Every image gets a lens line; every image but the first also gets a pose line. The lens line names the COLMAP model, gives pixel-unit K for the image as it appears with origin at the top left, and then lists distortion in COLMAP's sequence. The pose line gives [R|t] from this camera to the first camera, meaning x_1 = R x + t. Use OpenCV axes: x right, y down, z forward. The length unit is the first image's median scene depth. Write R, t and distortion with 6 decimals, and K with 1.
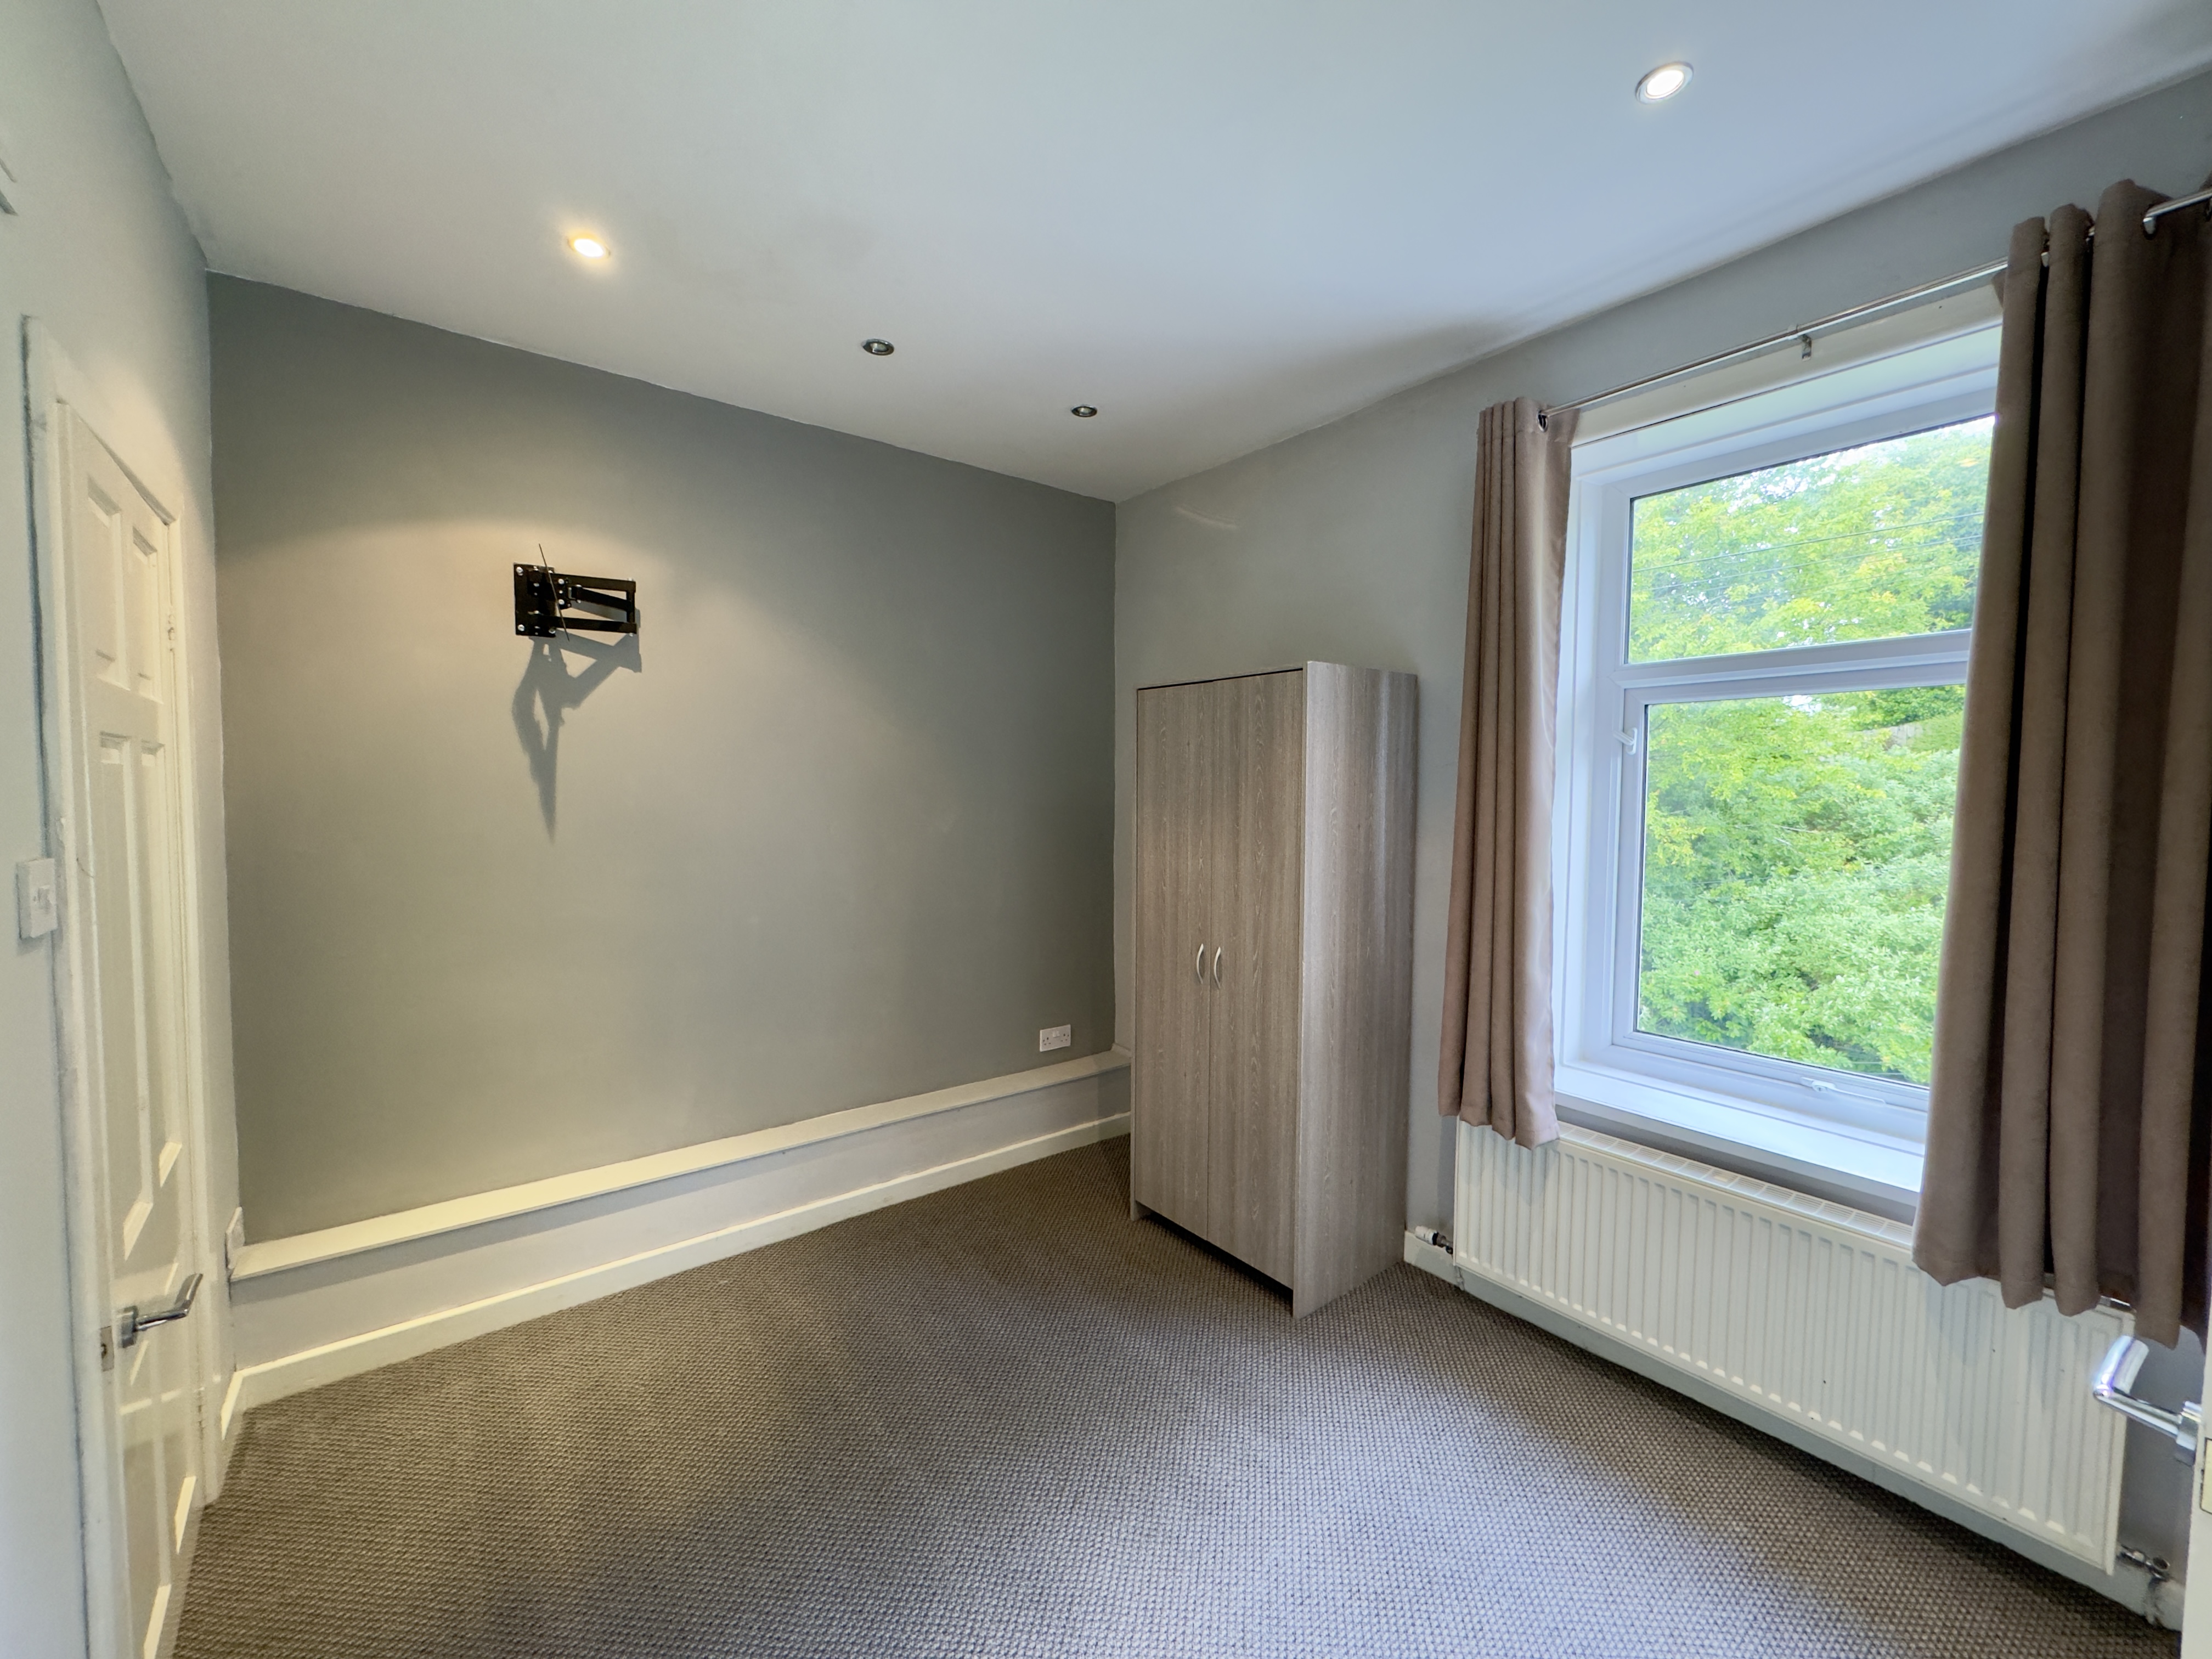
lens RADIAL K [[890.4, 0, 1111.0], [0, 890.4, 824.9], [0, 0, 1]] dist [-0.000400, 0.000021]
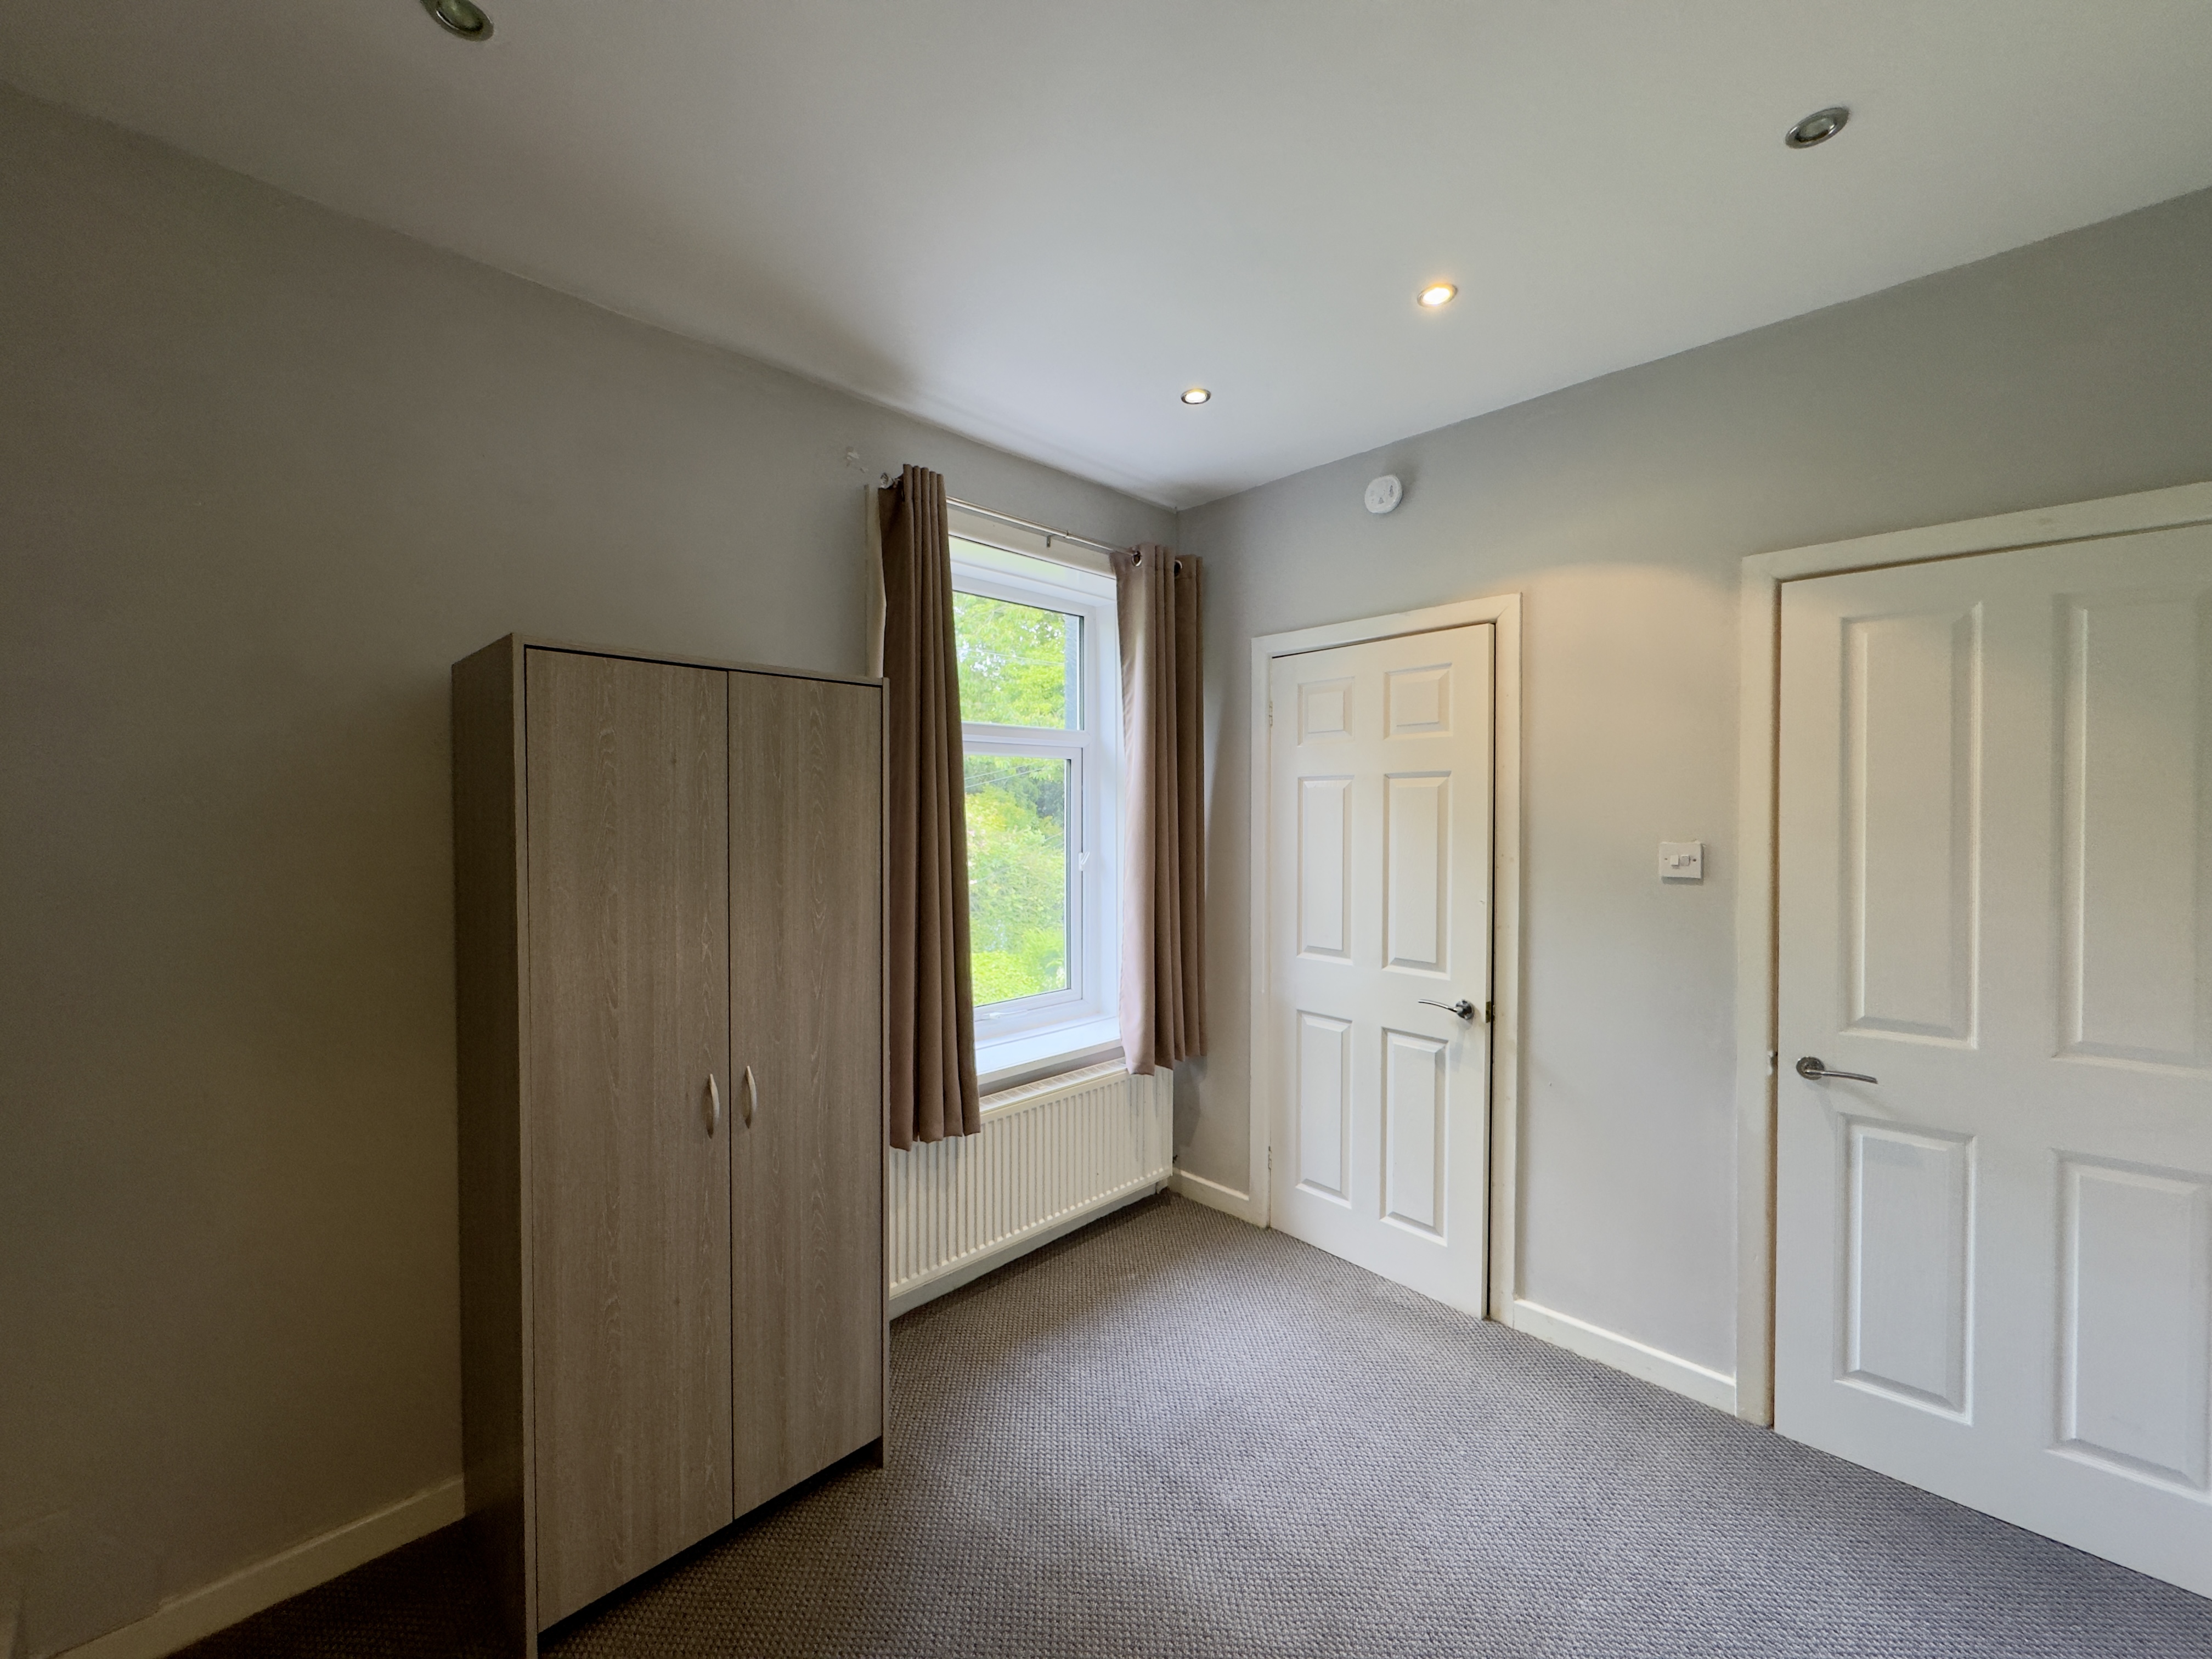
lens RADIAL K [[879.8, 0, 1103.6], [0, 879.8, 833.5], [0, 0, 1]] dist [-0.002728, 0.000352]
pose [[-0.127935, -0.031015, 0.991297, -0.589892], [0.046348, 0.998232, 0.037213, -0.053435], [-0.990699, 0.050706, -0.126272, 0.838821]]
